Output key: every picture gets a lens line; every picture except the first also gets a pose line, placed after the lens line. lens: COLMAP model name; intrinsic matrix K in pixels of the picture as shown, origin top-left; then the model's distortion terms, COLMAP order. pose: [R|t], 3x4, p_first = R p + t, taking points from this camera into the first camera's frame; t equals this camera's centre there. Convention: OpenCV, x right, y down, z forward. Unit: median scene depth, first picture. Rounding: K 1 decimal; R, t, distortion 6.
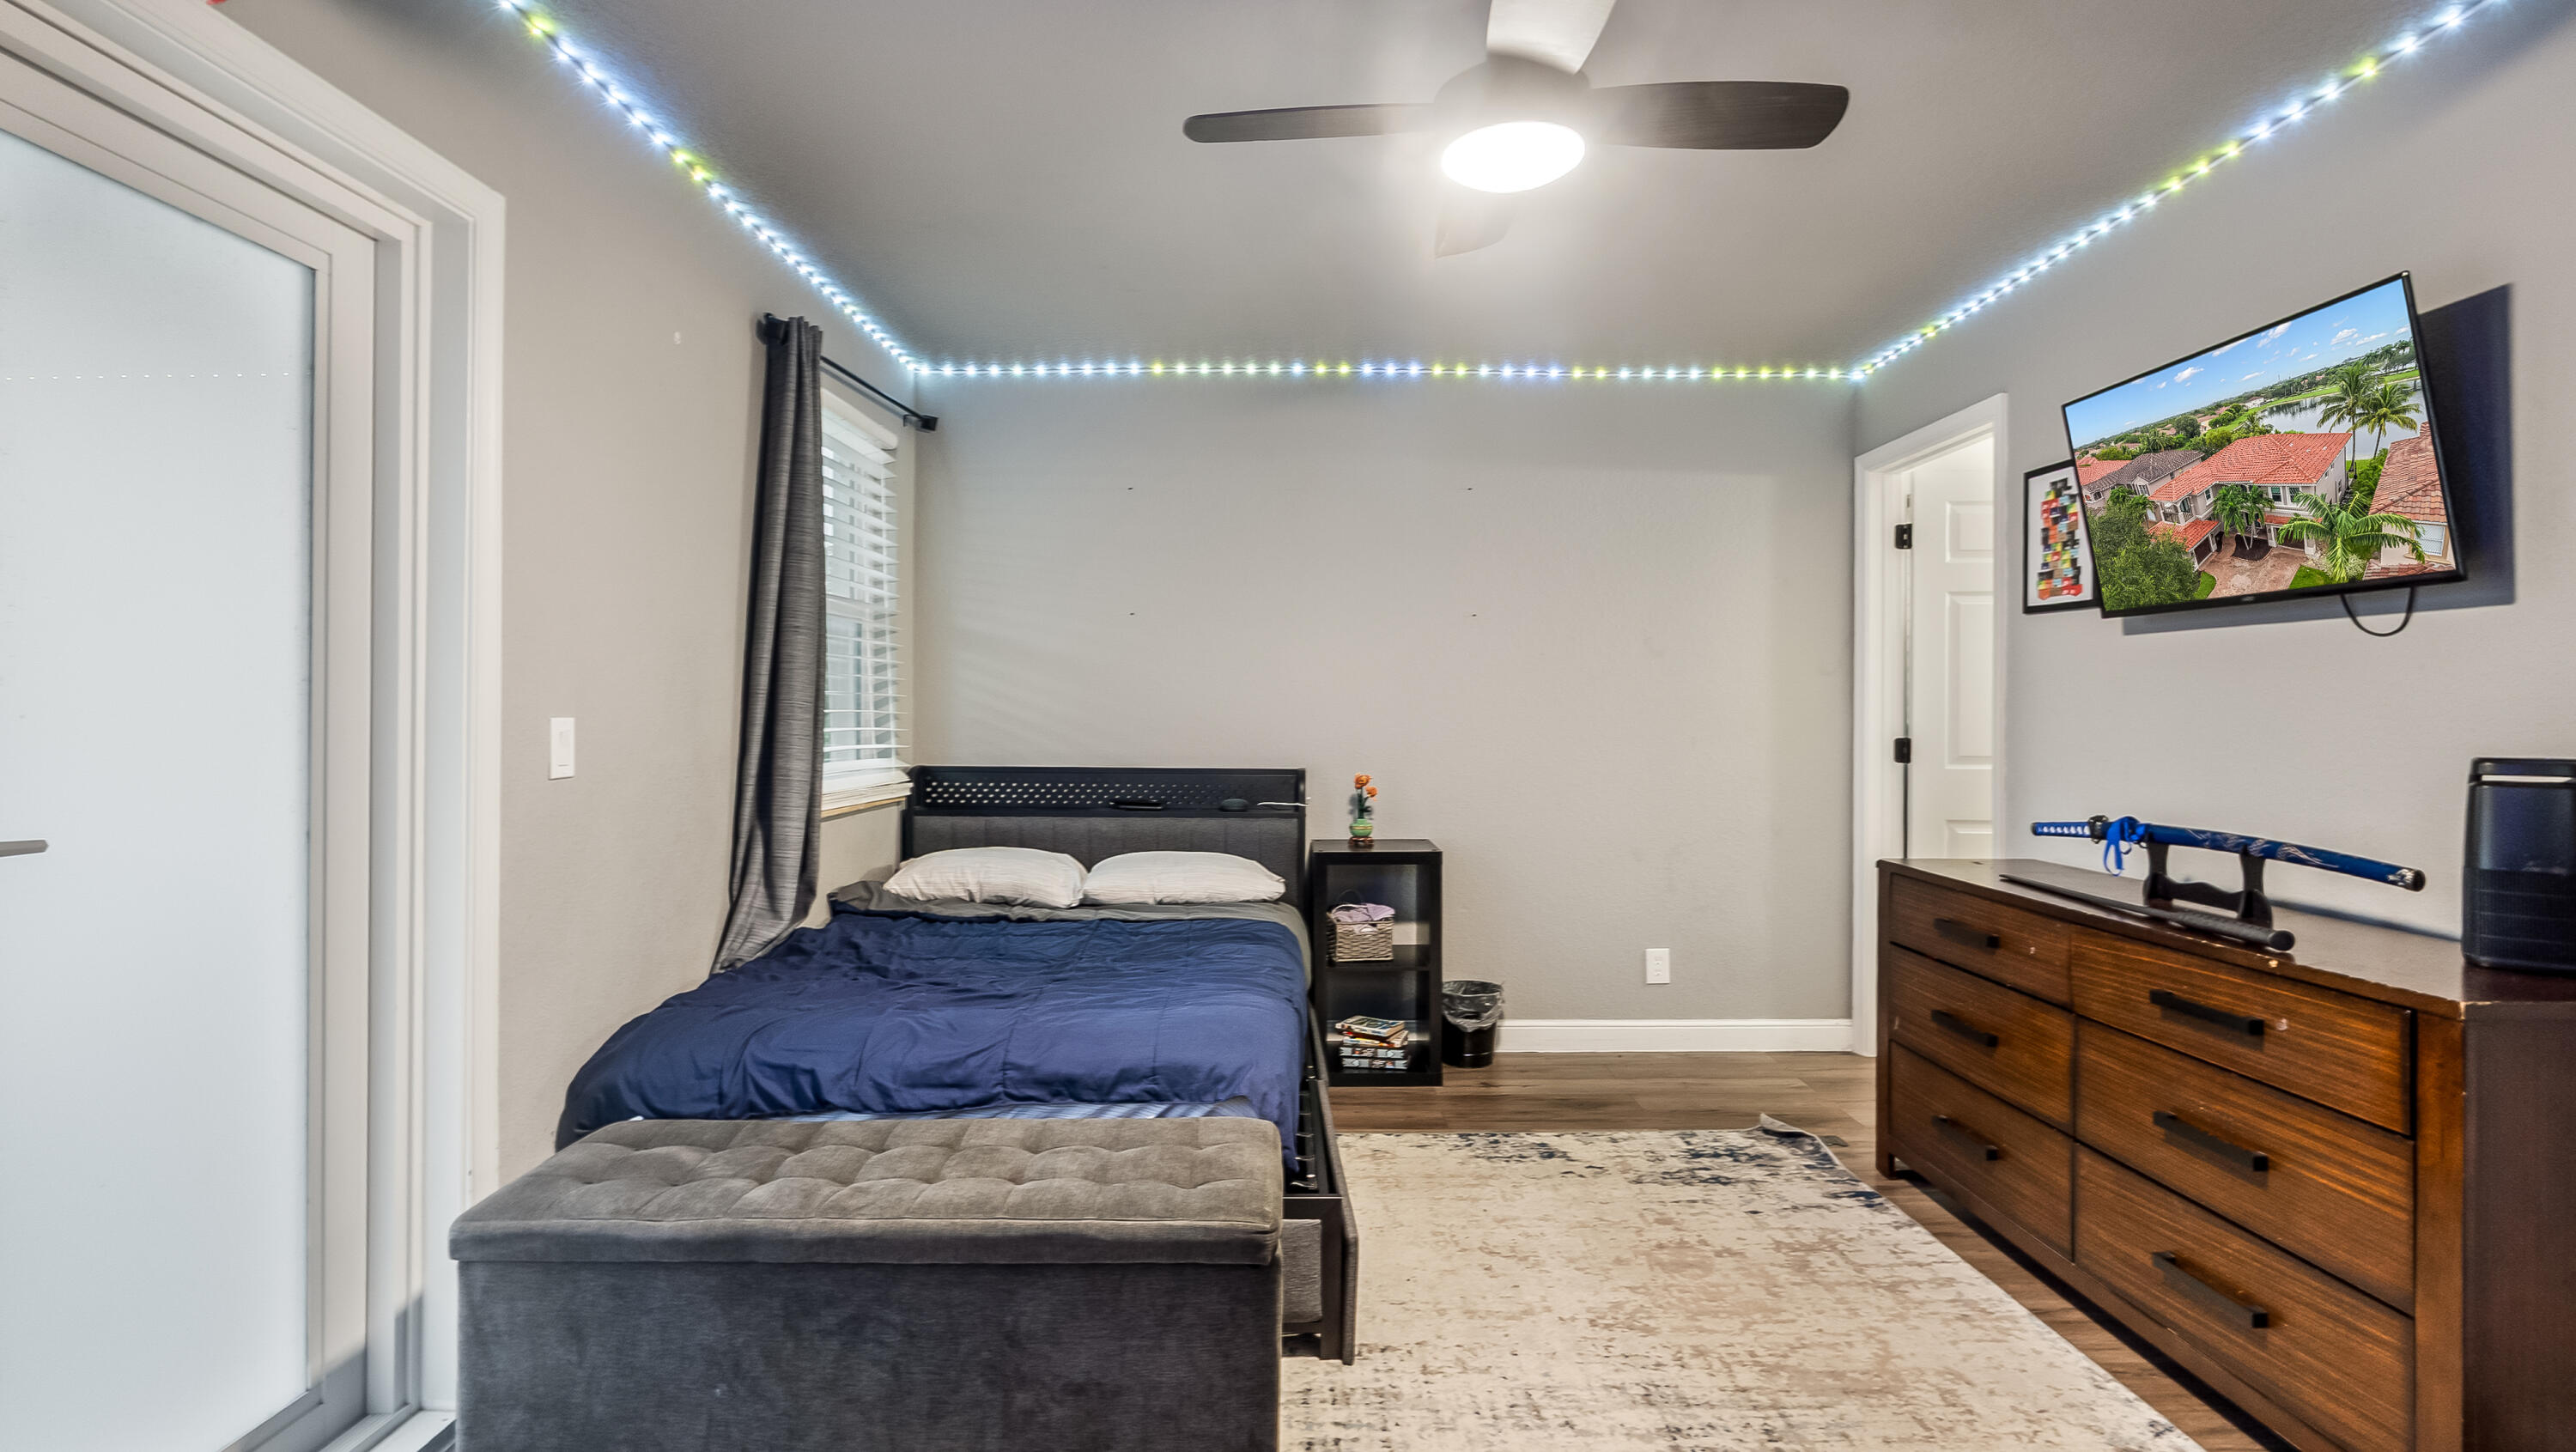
lens RADIAL K [[1219.6, 0, 1283.3], [0, 1219.6, 695.7], [0, 0, 1]] dist [-0.002601, -0.000125]
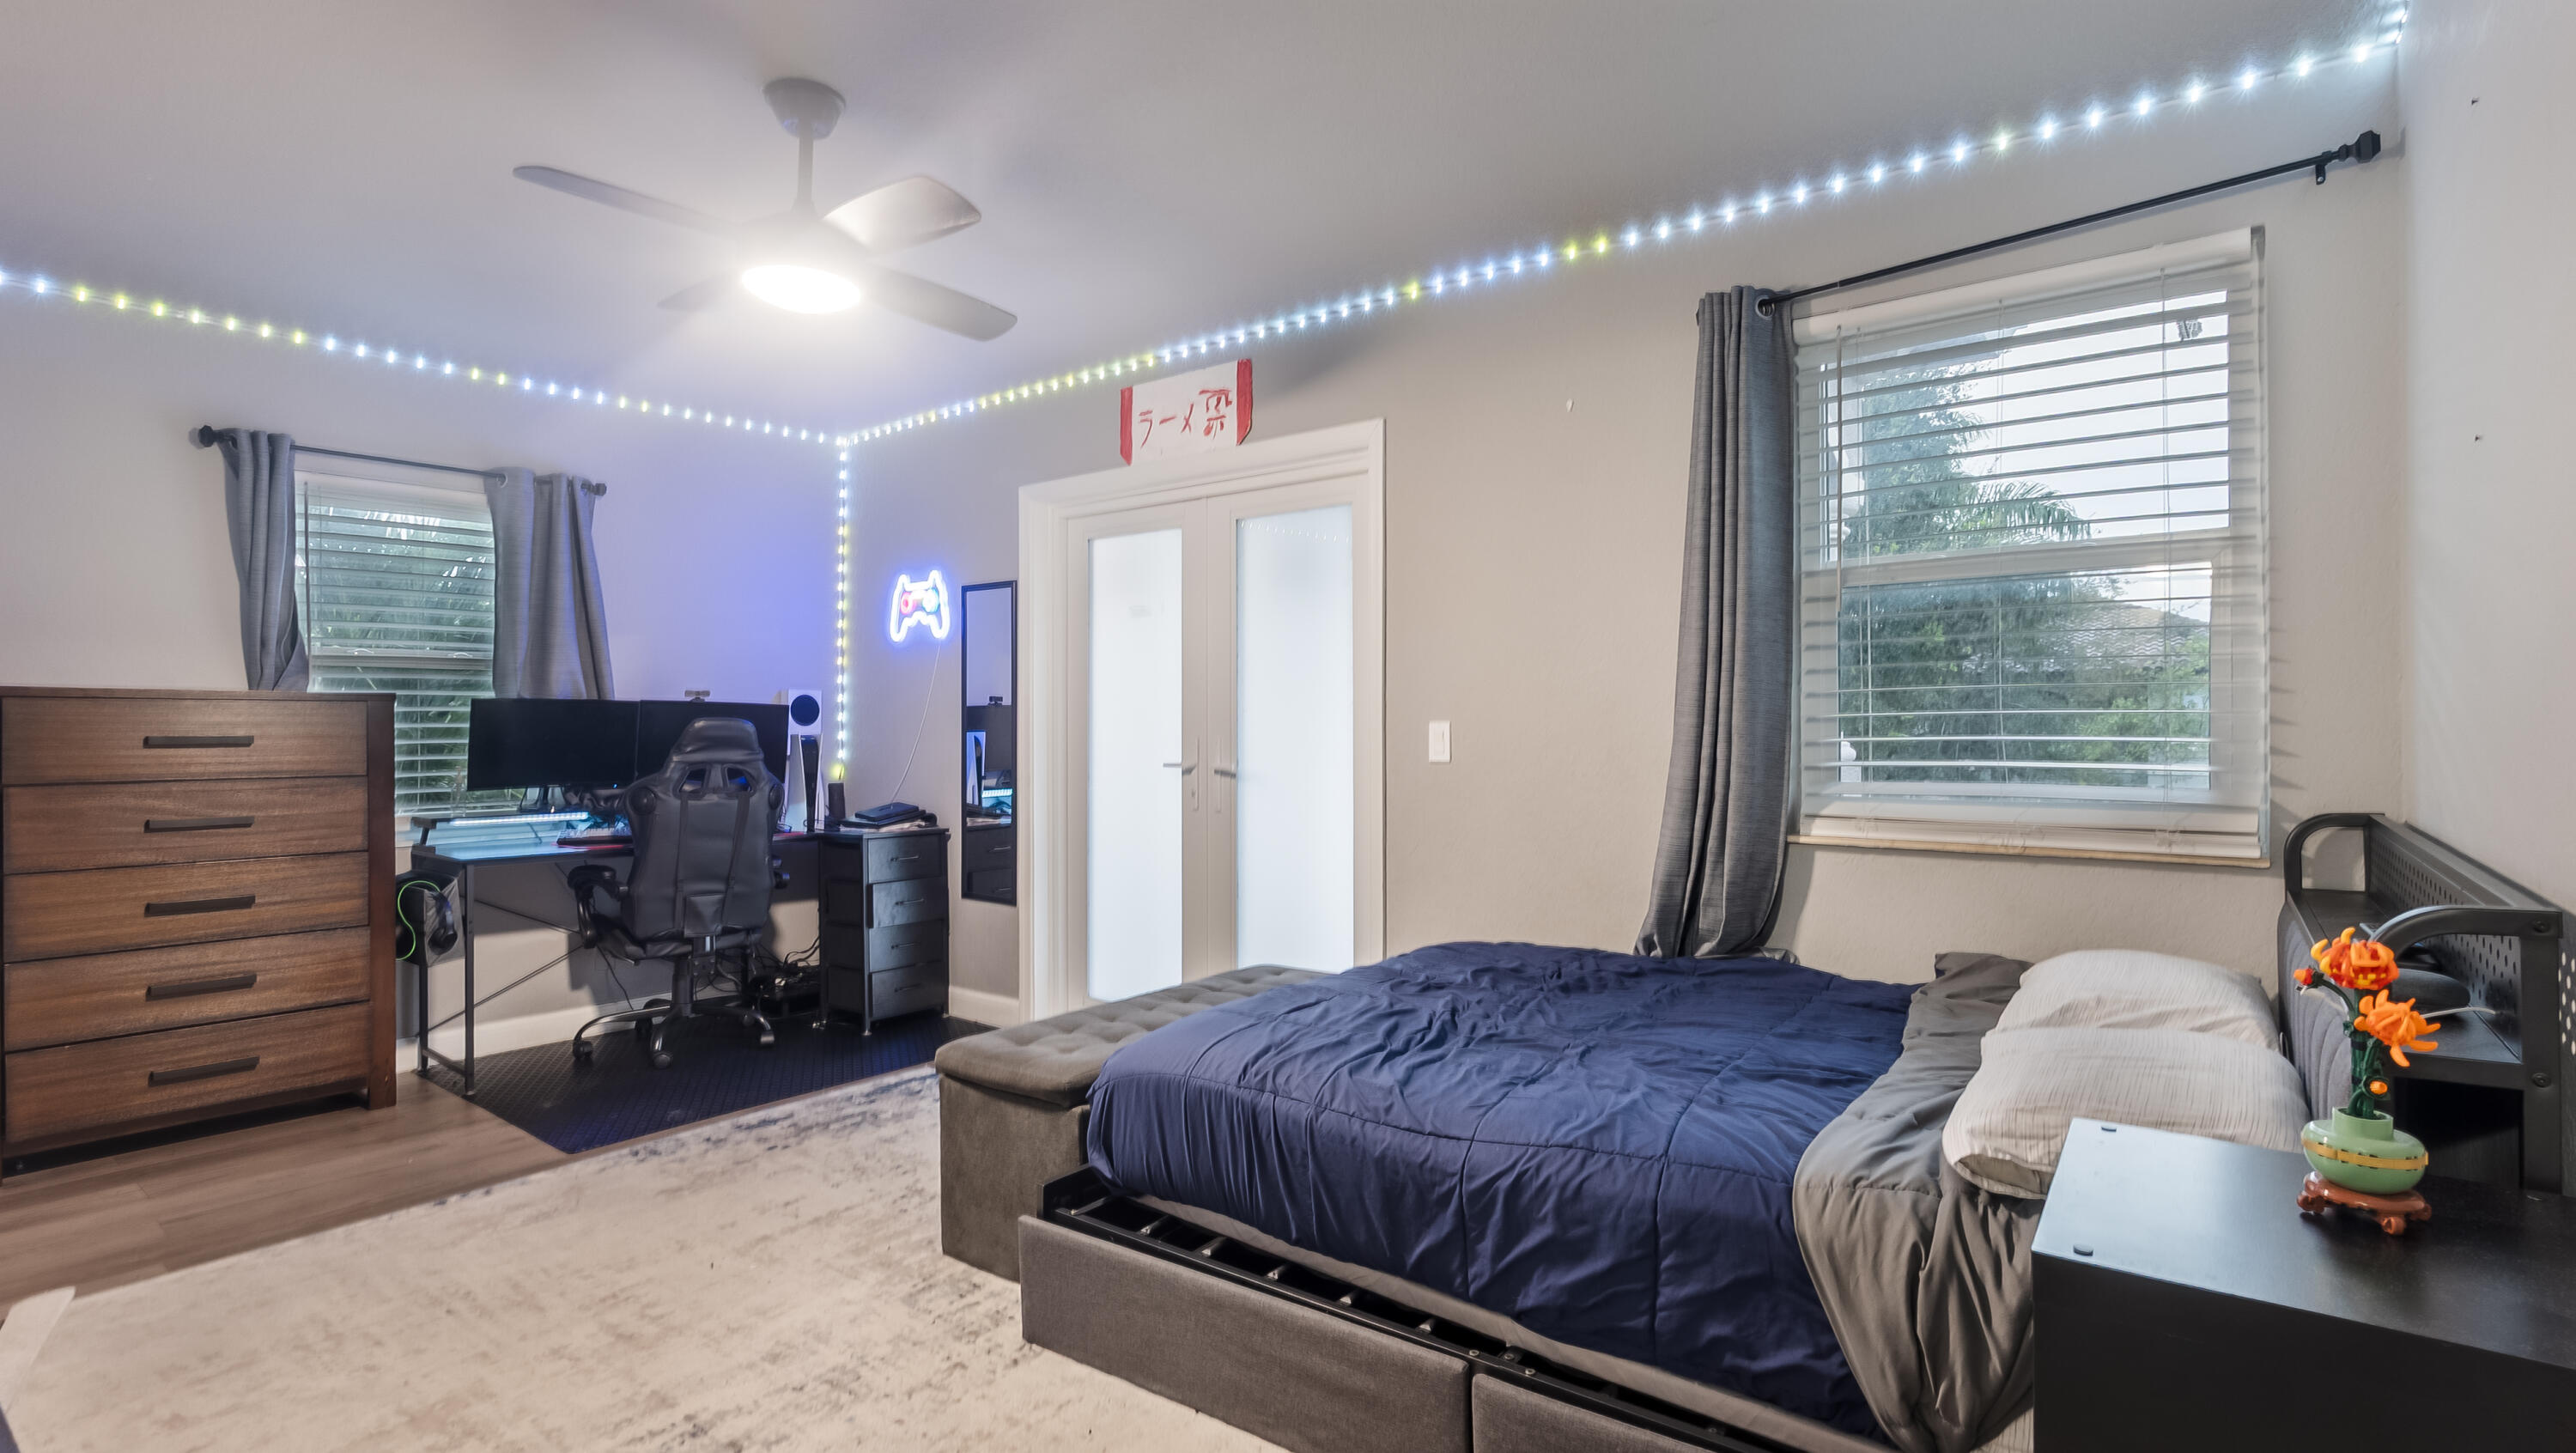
lens RADIAL K [[1154.9, 0, 1235.4], [0, 1154.9, 715.4], [0, 0, 1]] dist [-0.013896, 0.000087]
pose [[-0.608925, -0.006030, -0.793205, 0.493665], [0.015765, 0.999682, -0.019703, 0.023593], [0.793071, -0.024503, -0.608636, 1.187253]]
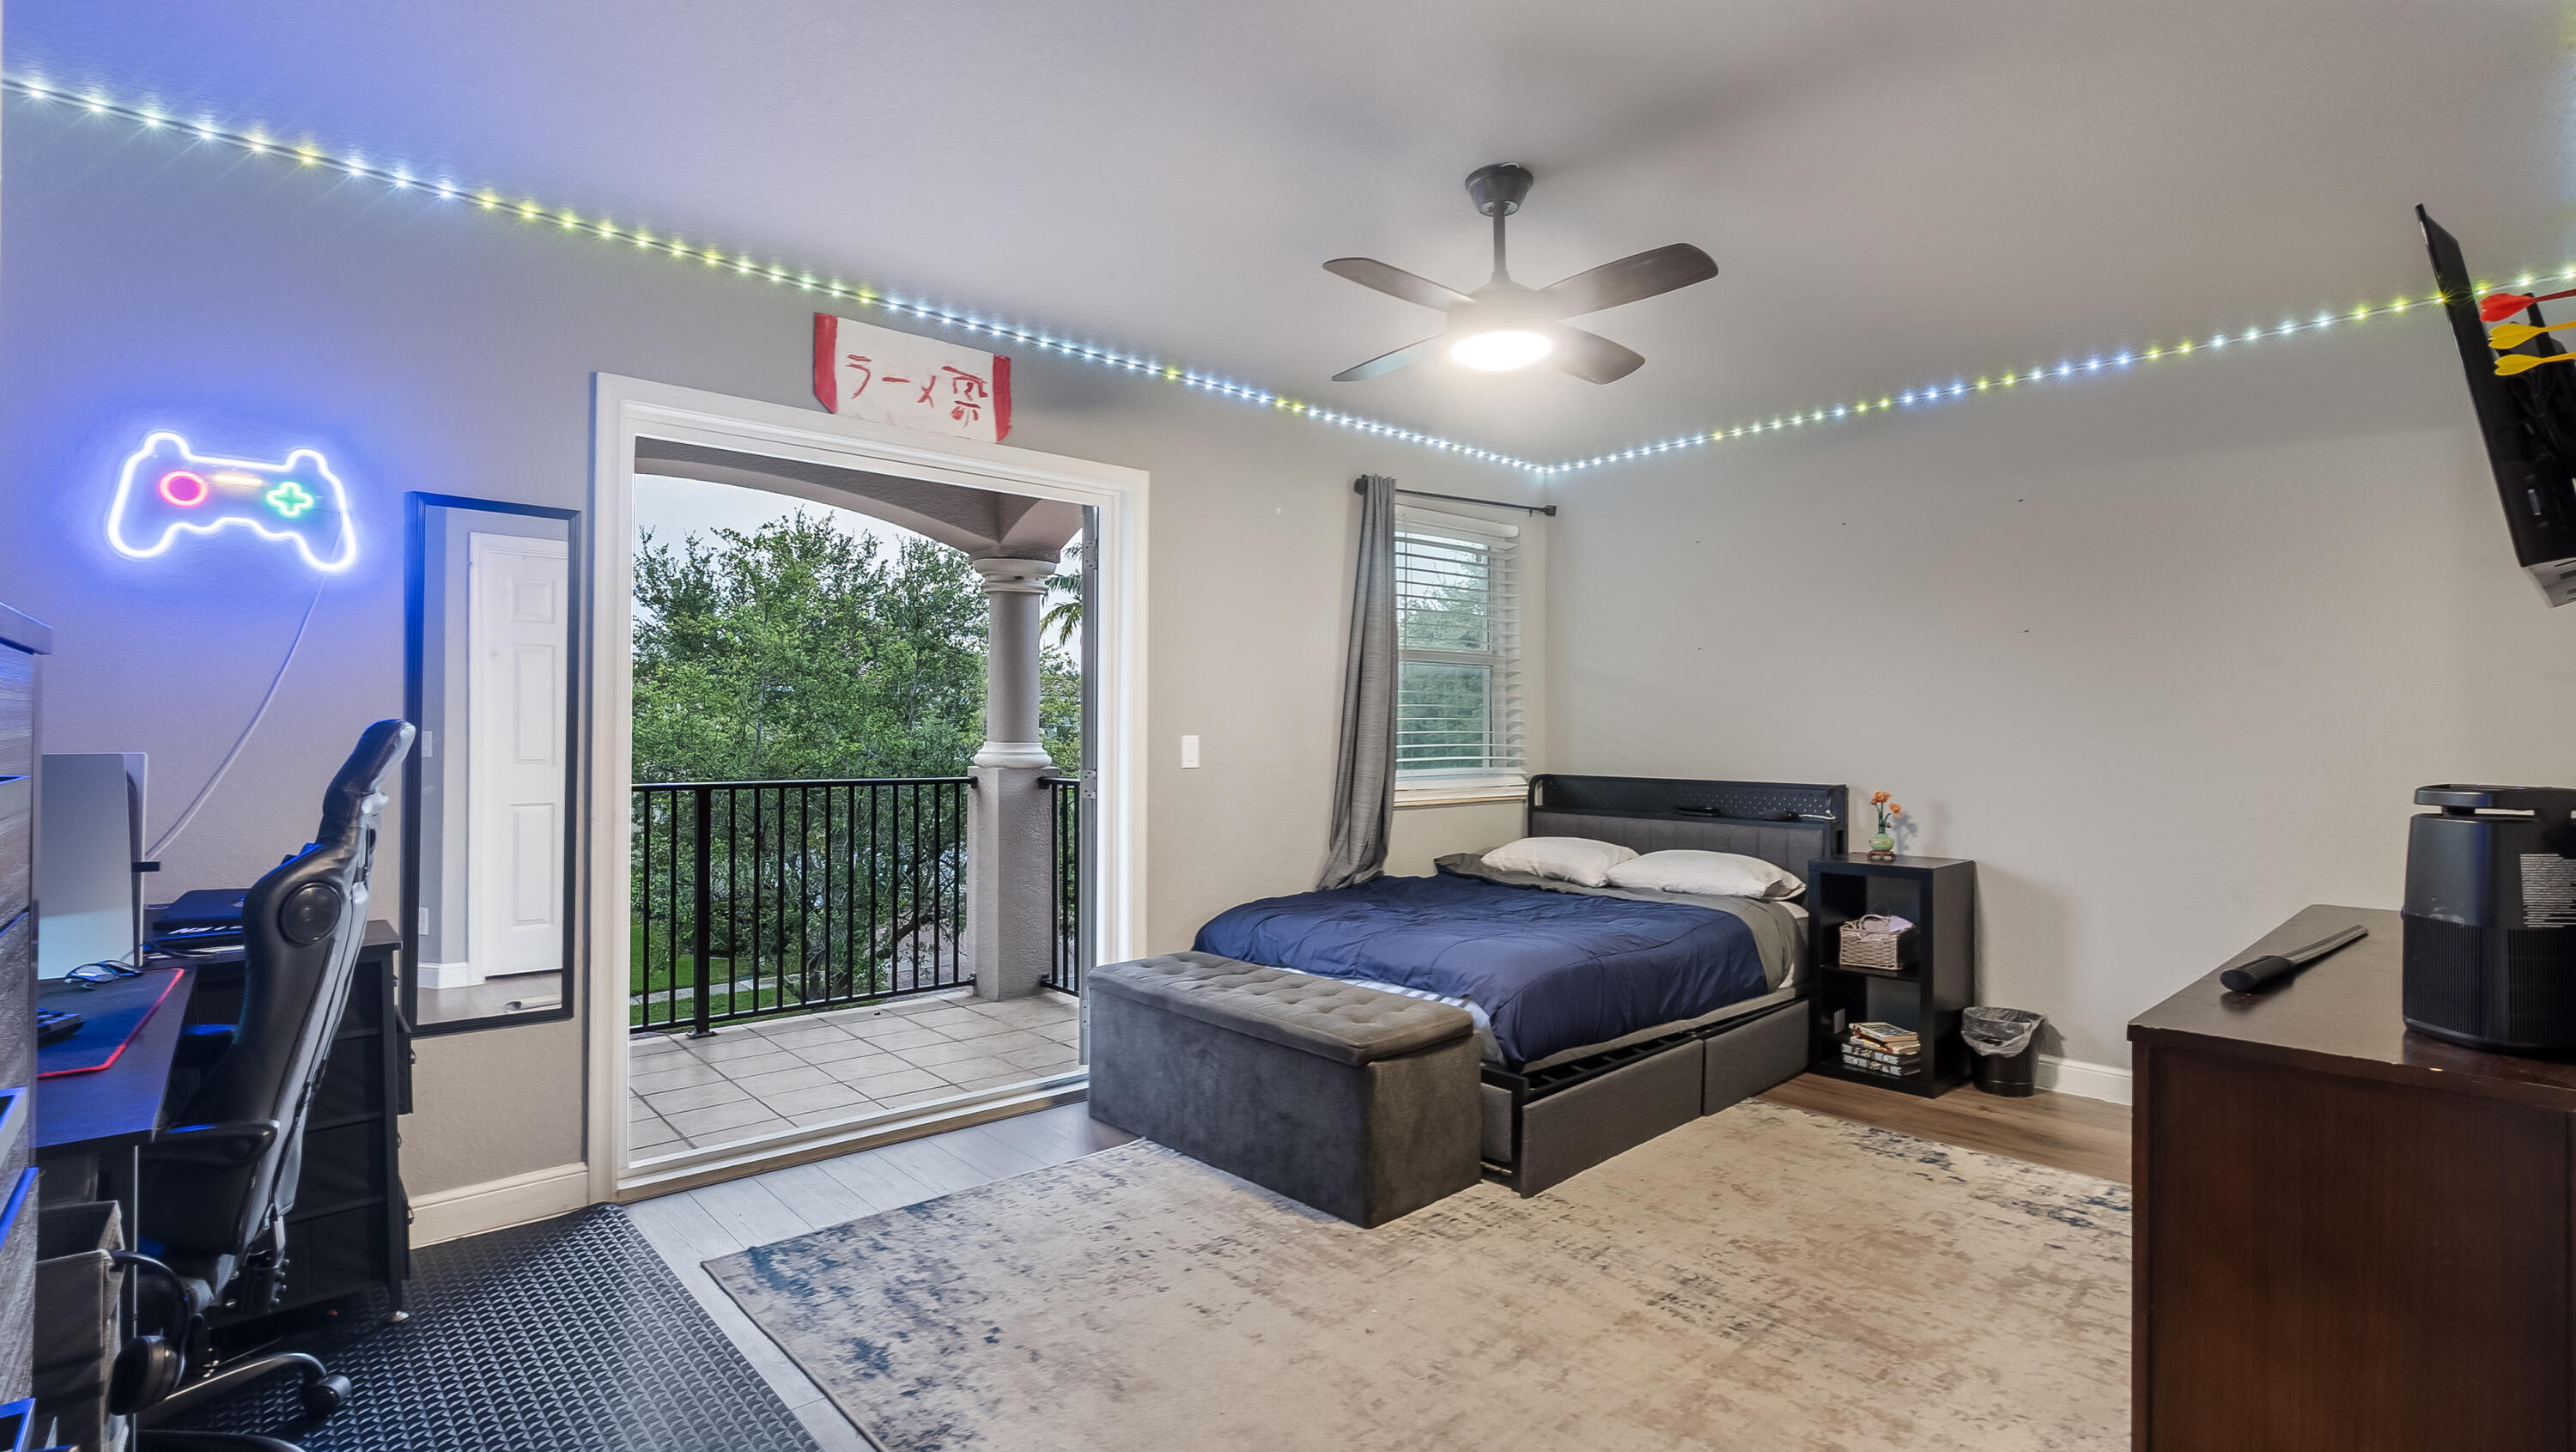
lens RADIAL K [[1196.6, 0, 1289.1], [0, 1196.6, 705.8], [0, 0, 1]] dist [-0.003921, 0.000717]
pose [[0.666948, -0.017880, -0.744890, 0.611550], [0.010798, 0.999839, -0.014331, -0.000199], [0.745026, 0.001515, 0.667033, -0.079840]]
